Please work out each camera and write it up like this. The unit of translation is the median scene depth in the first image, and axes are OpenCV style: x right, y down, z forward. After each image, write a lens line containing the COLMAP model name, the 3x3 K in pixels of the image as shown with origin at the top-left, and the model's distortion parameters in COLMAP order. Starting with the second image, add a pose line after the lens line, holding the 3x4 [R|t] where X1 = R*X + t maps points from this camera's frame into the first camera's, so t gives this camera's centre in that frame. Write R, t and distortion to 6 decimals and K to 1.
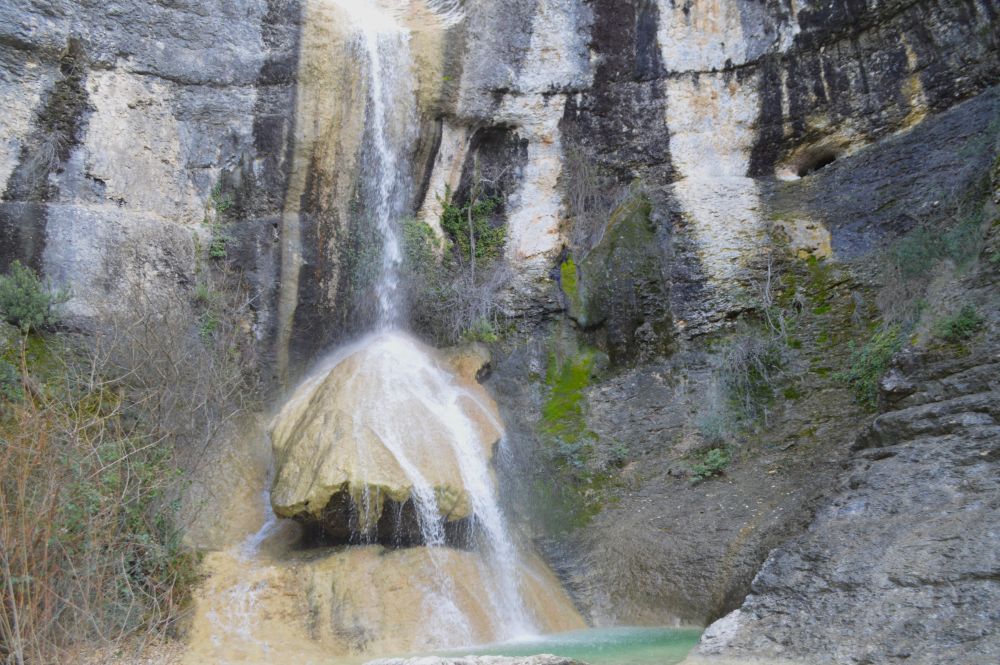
lens RADIAL K [[902.4, 0, 500.0], [0, 902.4, 332.5], [0, 0, 1]] dist [-0.081149, 0.001625]
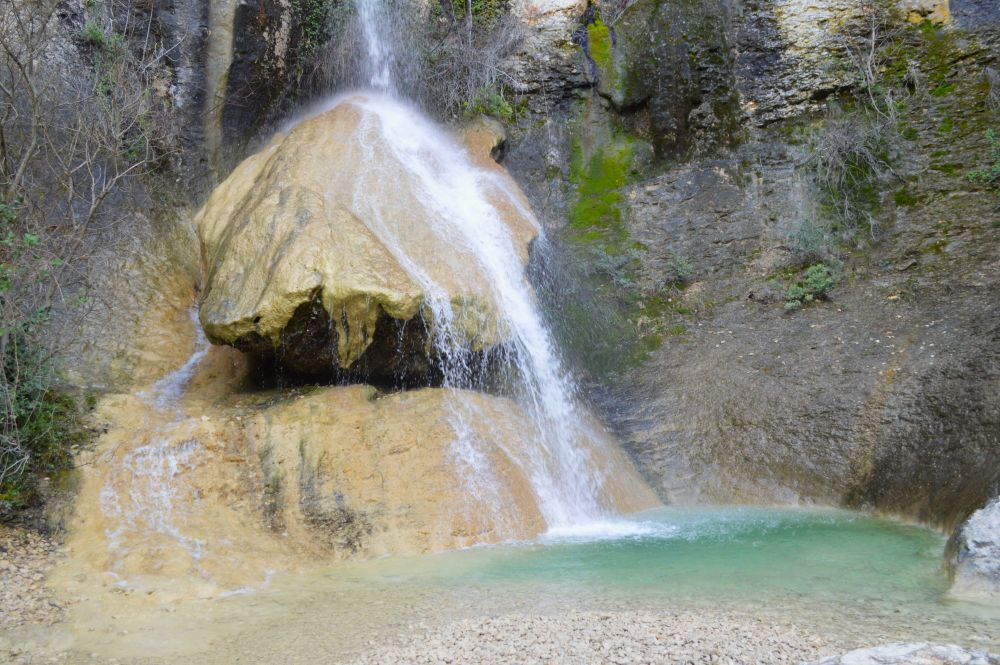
lens RADIAL K [[972.9, 0, 497.1], [0, 972.9, 347.1], [0, 0, 1]] dist [-0.067017, 0.006551]
pose [[0.998718, 0.013829, 0.048687, -0.052142], [-0.022407, 0.983353, 0.180316, 0.054410], [-0.045383, -0.181176, 0.982403, 0.207332]]
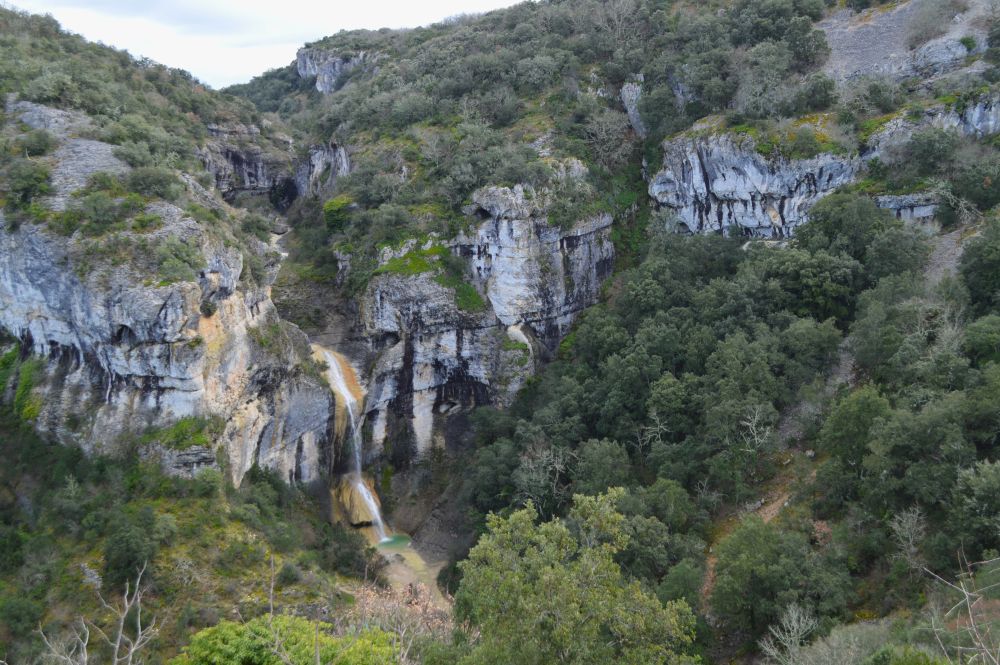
lens RADIAL K [[972.9, 0, 497.1], [0, 972.9, 347.1], [0, 0, 1]] dist [-0.067017, 0.006551]
pose [[0.962803, 0.019979, 0.269464, -0.854332], [-0.109914, 0.939983, 0.323033, -2.583773], [-0.246838, -0.340635, 0.907215, -4.022369]]
